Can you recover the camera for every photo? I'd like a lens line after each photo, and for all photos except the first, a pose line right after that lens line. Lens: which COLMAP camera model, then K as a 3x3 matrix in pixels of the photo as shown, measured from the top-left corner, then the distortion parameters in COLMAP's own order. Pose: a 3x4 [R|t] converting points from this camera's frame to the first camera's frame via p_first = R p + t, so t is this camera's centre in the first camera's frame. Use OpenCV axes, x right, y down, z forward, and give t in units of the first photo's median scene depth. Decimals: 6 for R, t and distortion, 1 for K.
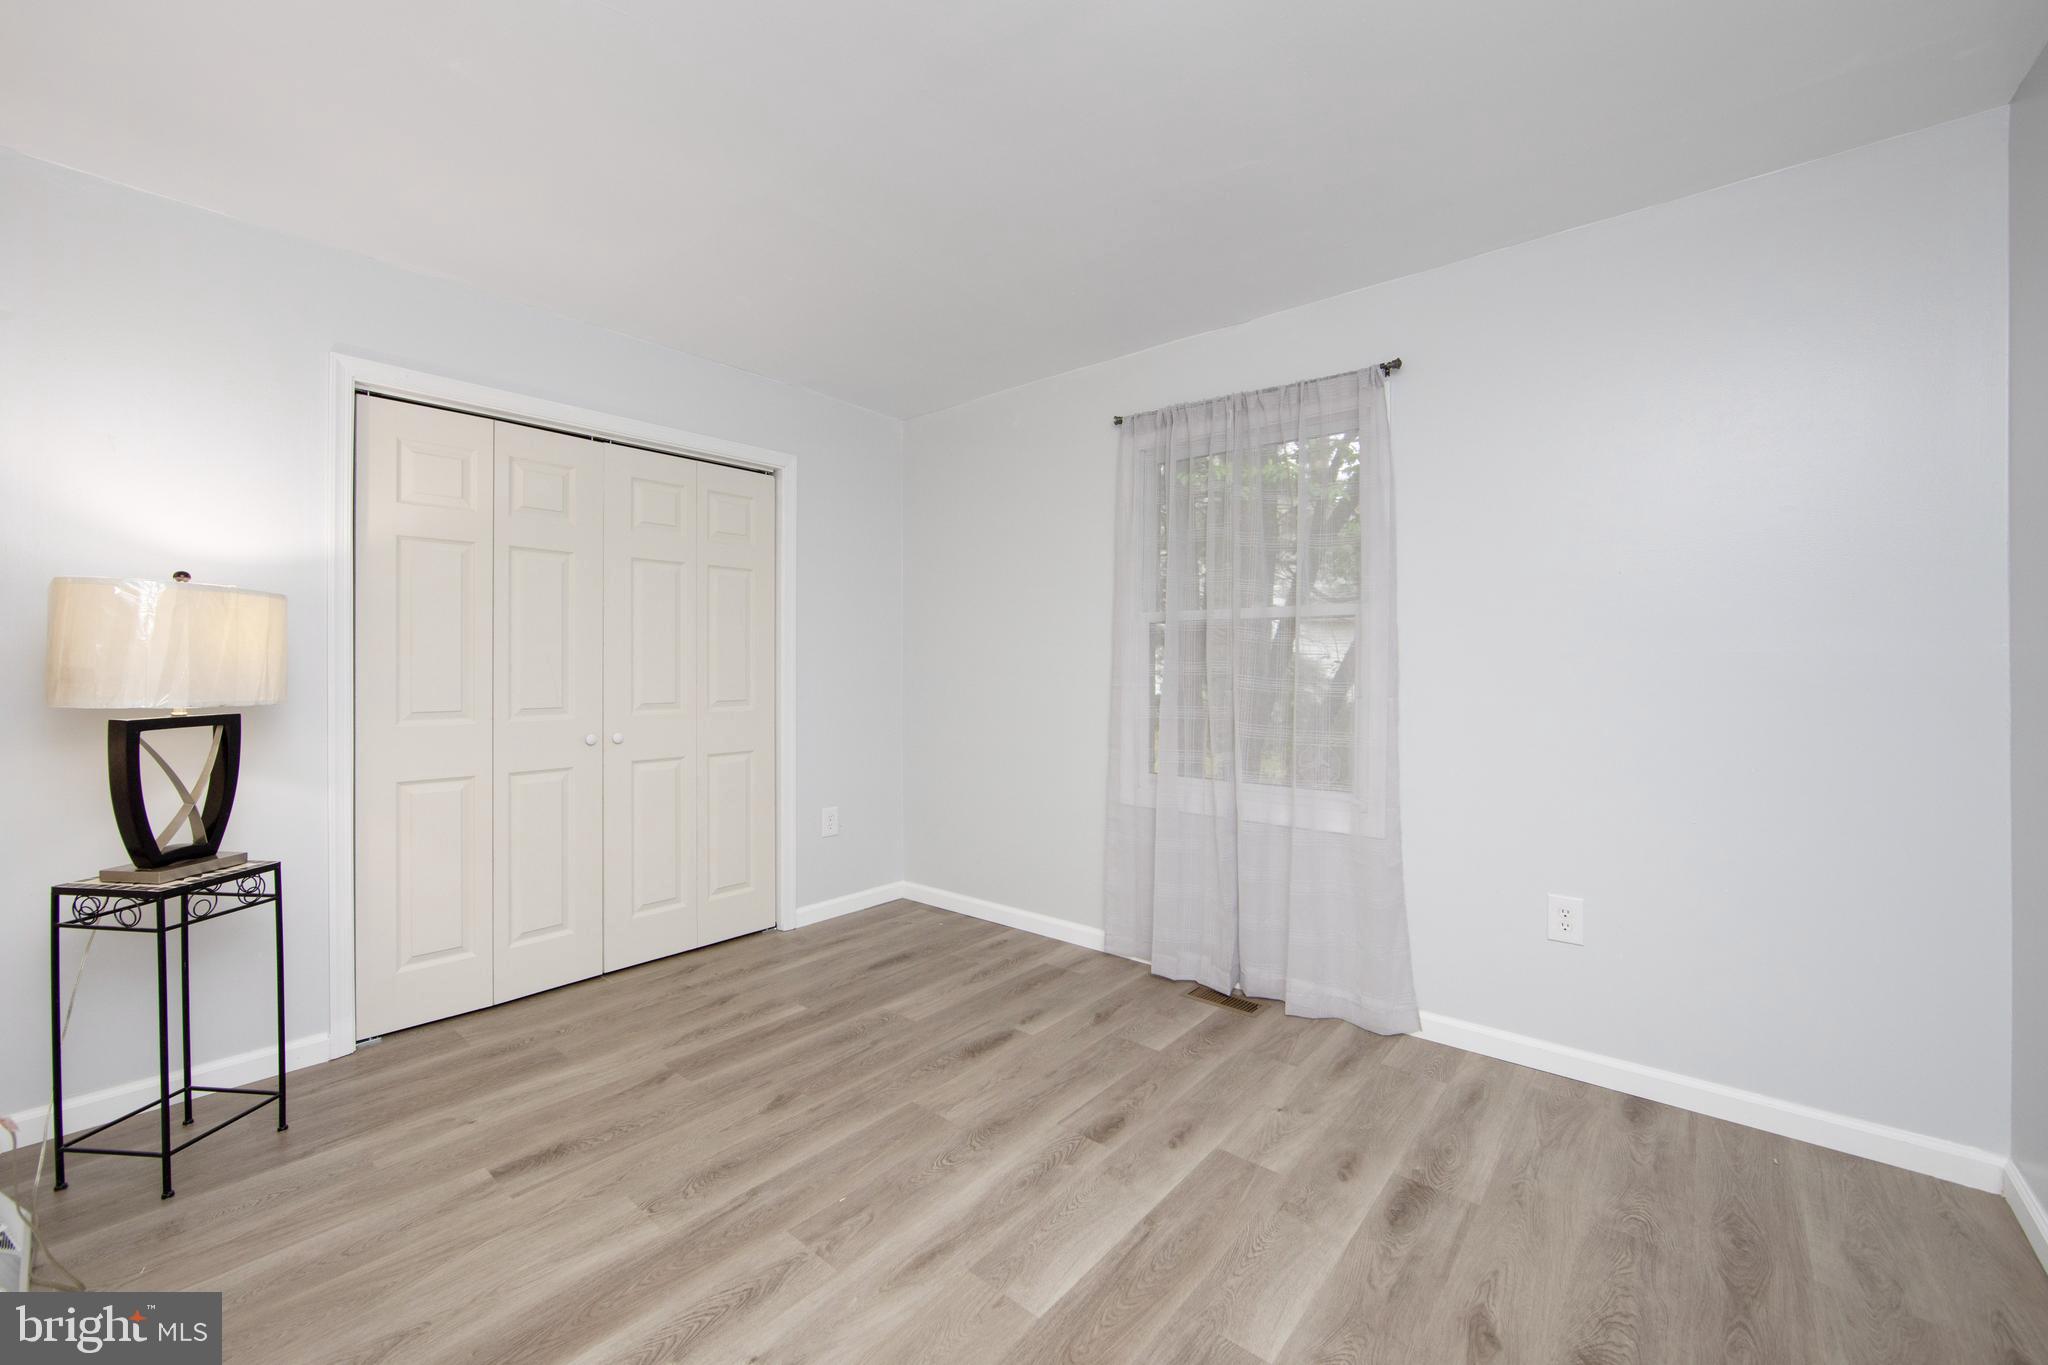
lens RADIAL K [[801.3, 0, 1027.4], [0, 801.3, 663.1], [0, 0, 1]] dist [-0.009523, 0.000317]
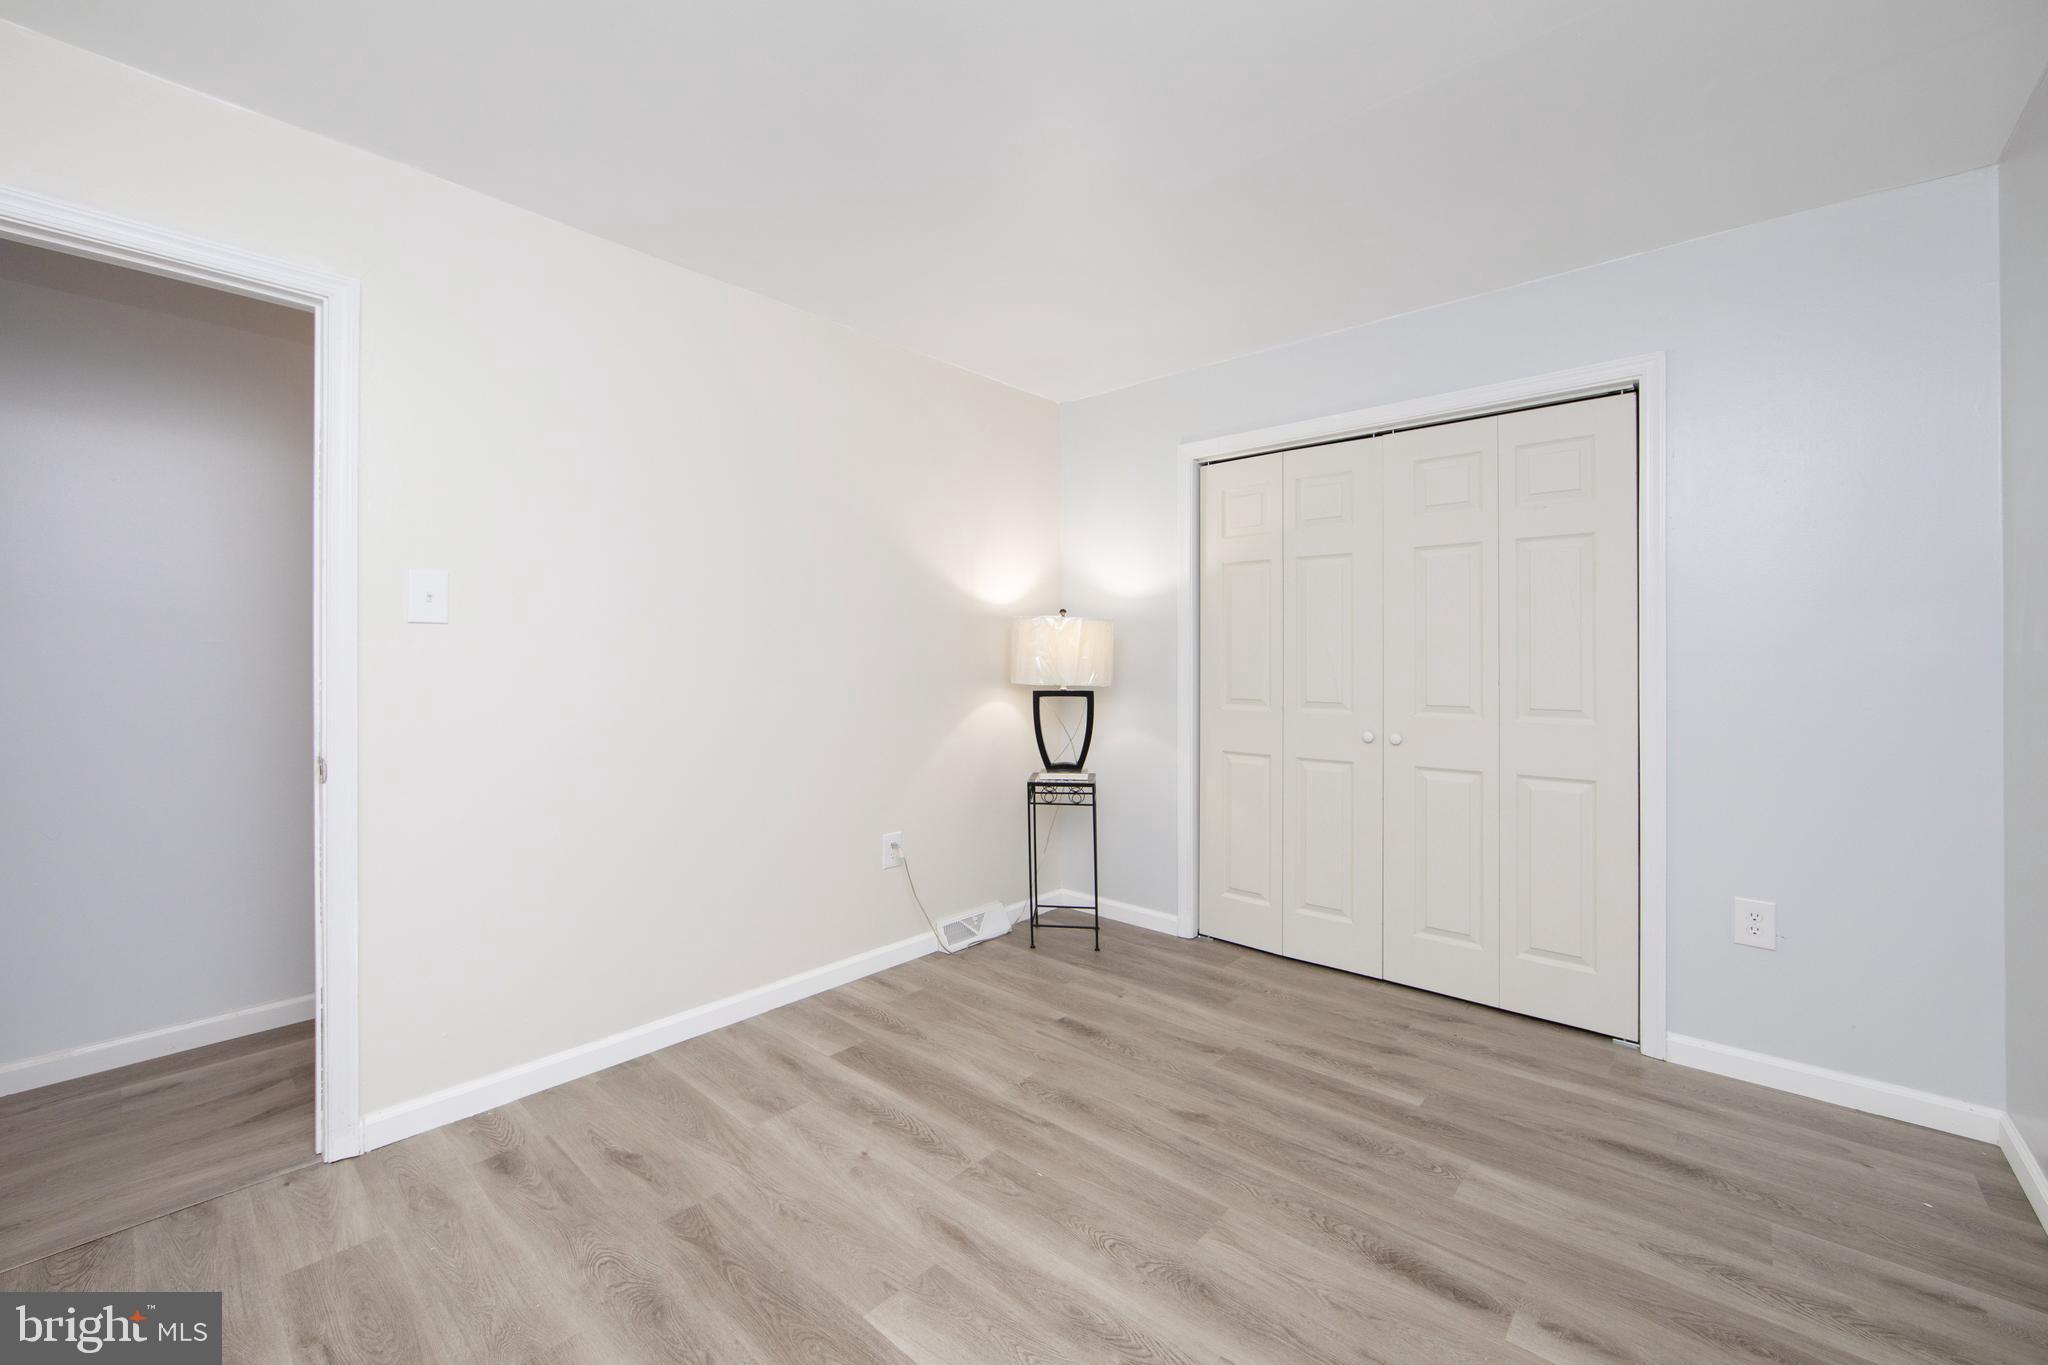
lens RADIAL K [[810.5, 0, 985.3], [0, 810.5, 651.5], [0, 0, 1]] dist [-0.010685, 0.000306]
pose [[-0.031608, -0.010065, -0.999450, 0.616697], [-0.000347, 0.999949, -0.010059, -0.001117], [0.999500, 0.000029, -0.031610, 0.711728]]
